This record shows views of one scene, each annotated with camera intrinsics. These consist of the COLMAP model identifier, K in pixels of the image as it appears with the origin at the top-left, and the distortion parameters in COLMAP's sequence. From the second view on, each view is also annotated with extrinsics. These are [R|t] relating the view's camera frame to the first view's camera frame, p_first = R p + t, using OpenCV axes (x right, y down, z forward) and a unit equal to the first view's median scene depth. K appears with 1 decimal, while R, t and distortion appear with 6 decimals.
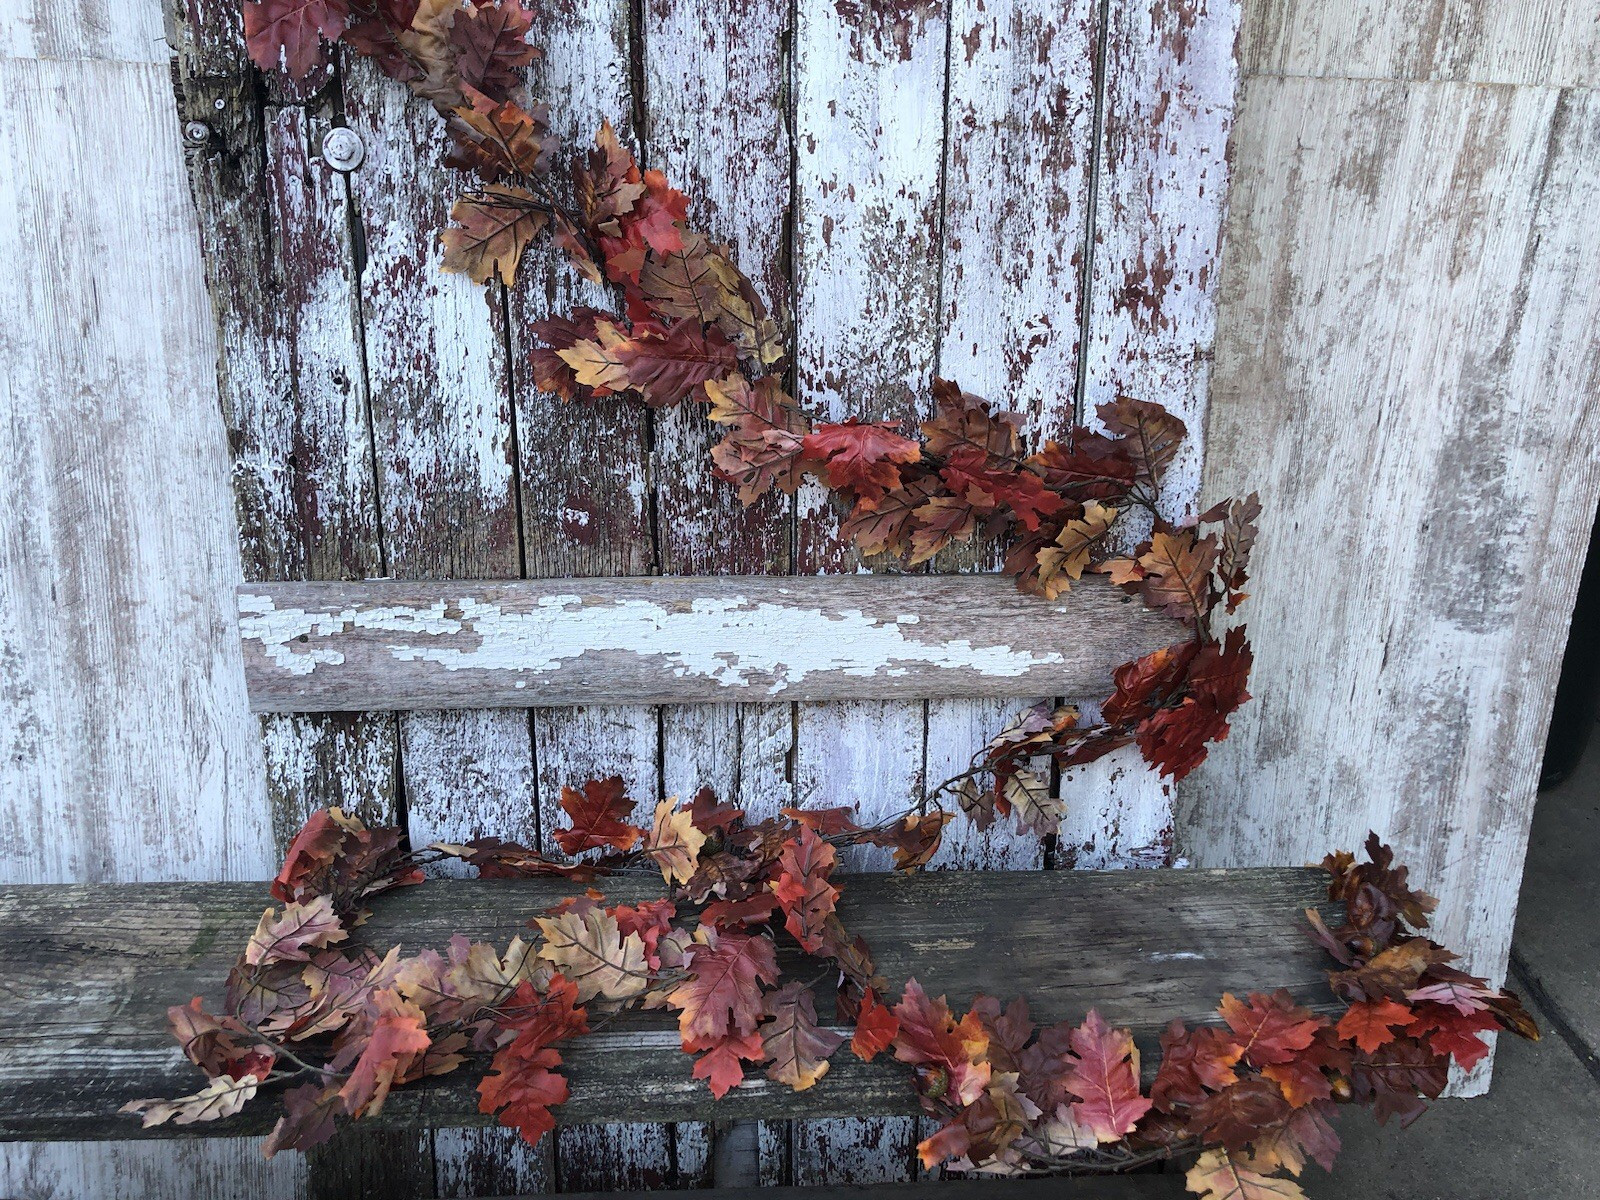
lens RADIAL K [[1270.5, 0, 799.8], [0, 1270.5, 579.8], [0, 0, 1]] dist [0.031388, -0.039370]
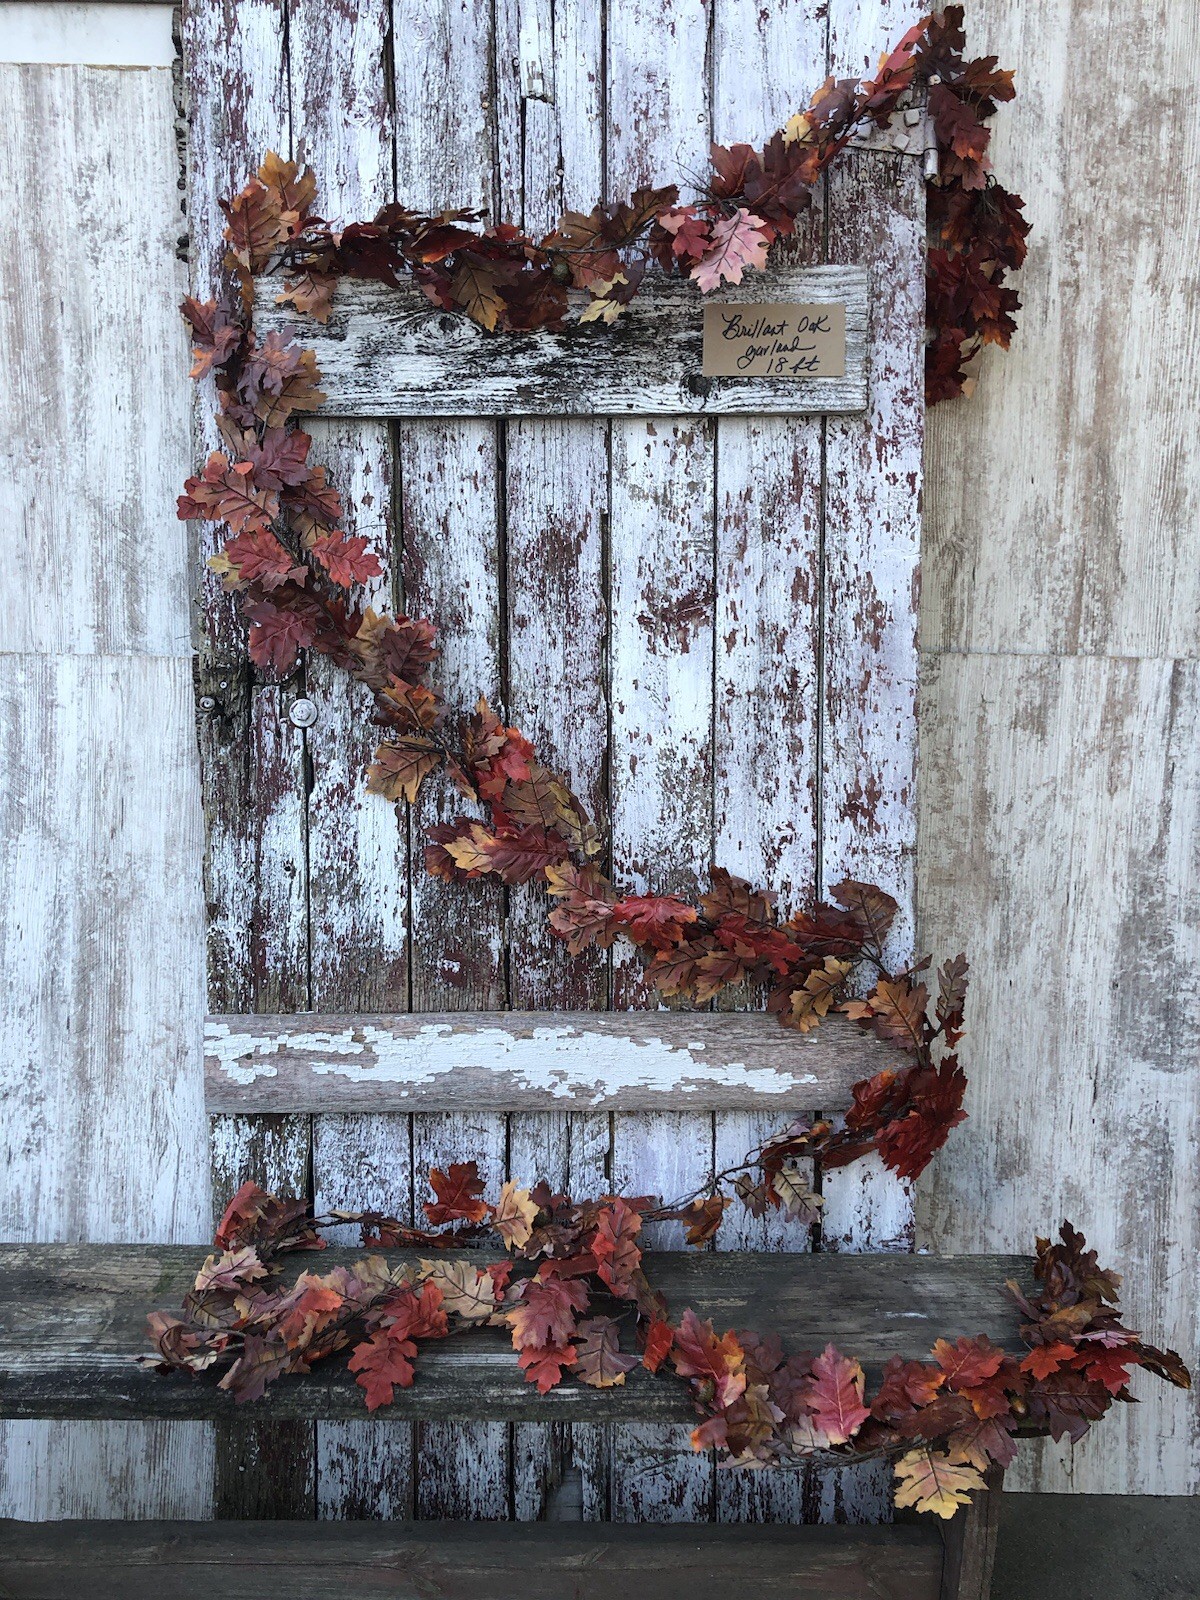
lens RADIAL K [[1270.5, 0, 598.0], [0, 1270.5, 796.0], [0, 0, 1]] dist [0.031388, -0.039370]
pose [[0.998460, -0.002014, -0.055436, 0.060387], [-0.009886, 0.976884, -0.213542, 0.063899], [0.054585, 0.213761, 0.975360, -0.378239]]
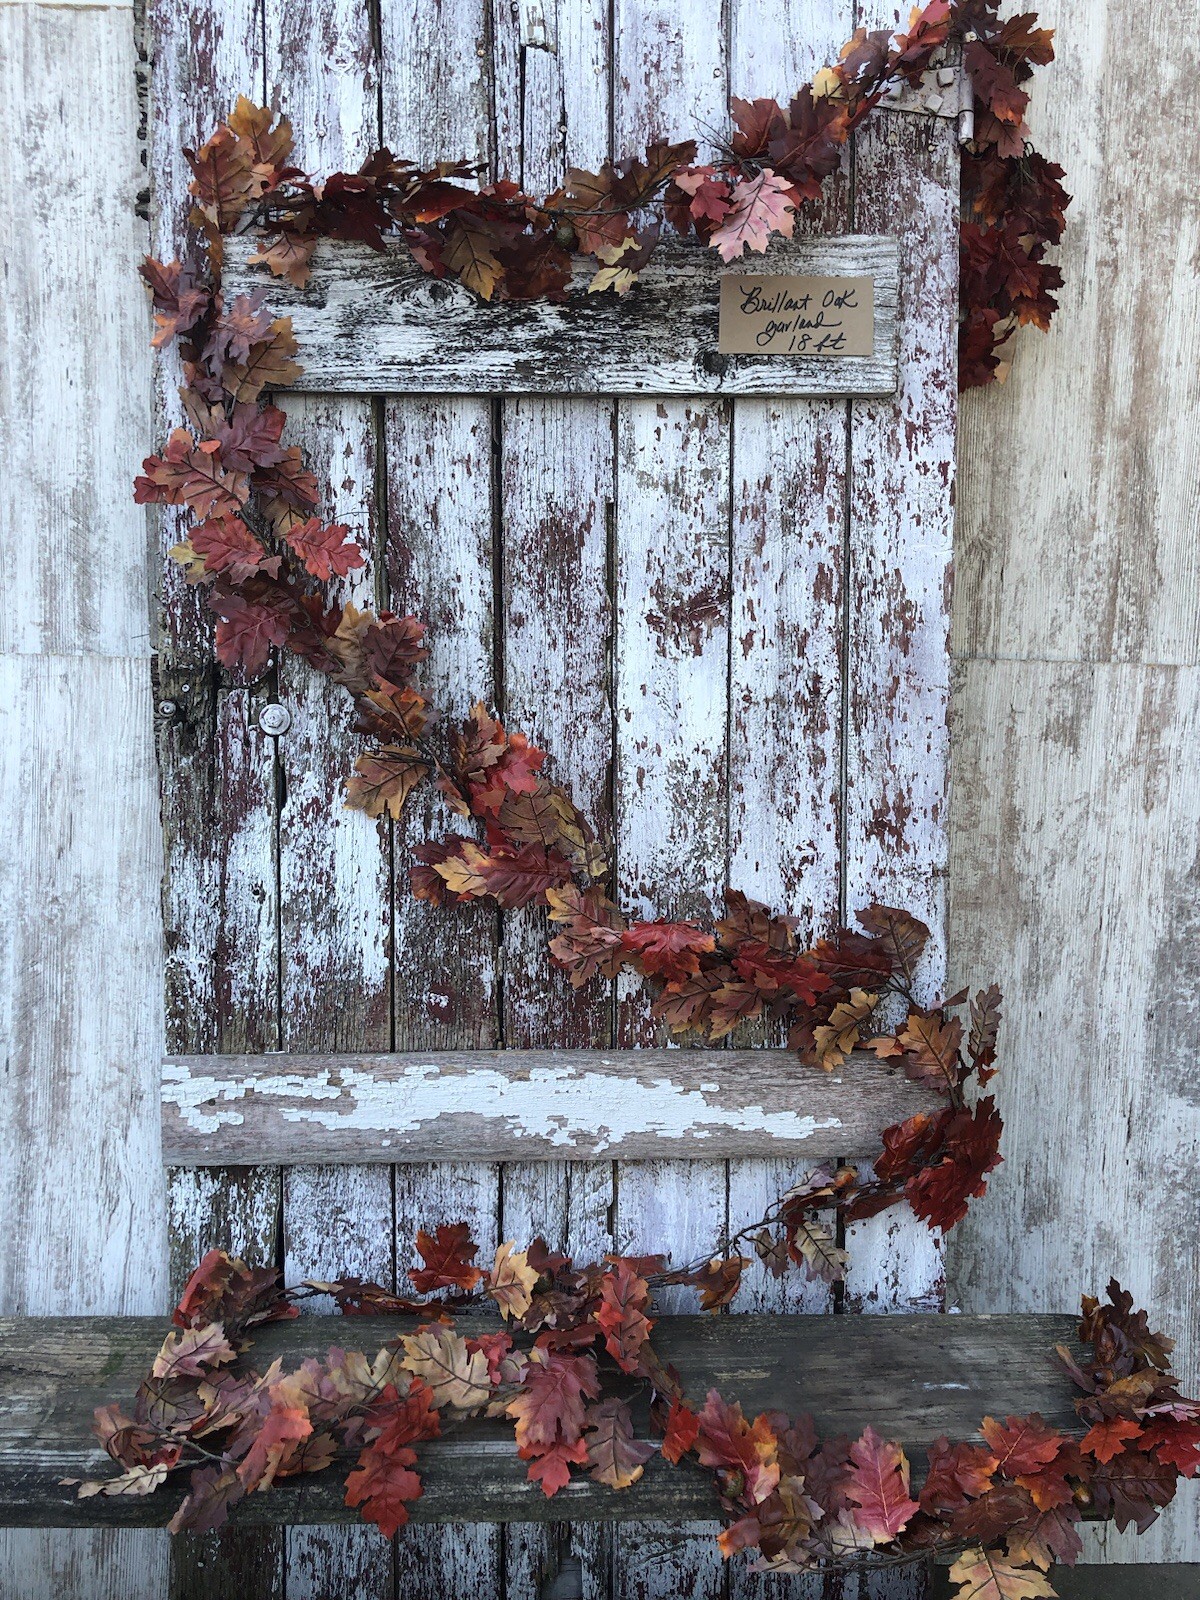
lens RADIAL K [[1270.5, 0, 607.3], [0, 1270.5, 794.0], [0, 0, 1]] dist [0.031388, -0.039370]
pose [[0.999867, -0.000523, -0.016312, 0.008727], [-0.003201, 0.973779, -0.227473, 0.036750], [0.016004, 0.227495, 0.973648, -0.255981]]
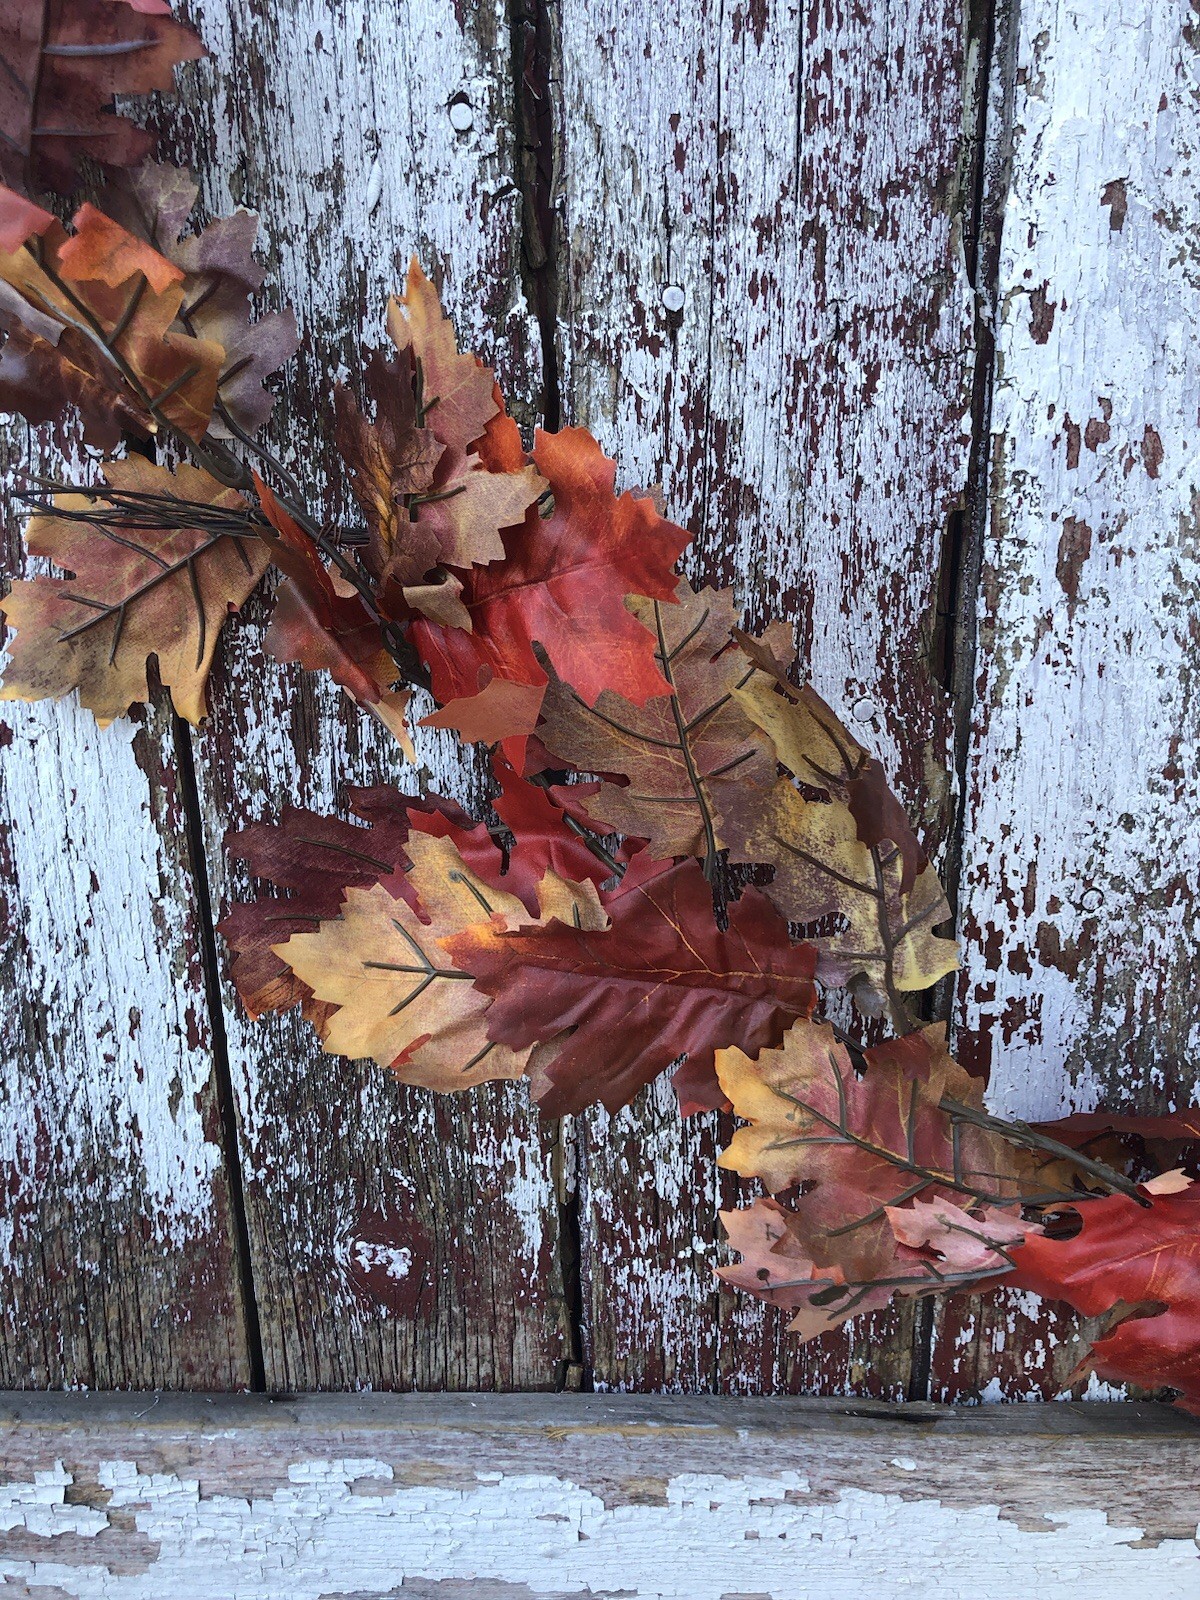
lens RADIAL K [[1275.8, 0, 579.7], [0, 1275.8, 770.8], [0, 0, 1]] dist [0.008229, -0.006952]
pose [[0.996153, 0.000465, -0.087626, -0.081583], [0.001270, 0.999804, 0.019736, -0.221353], [0.087618, -0.019771, 0.995958, 0.632049]]
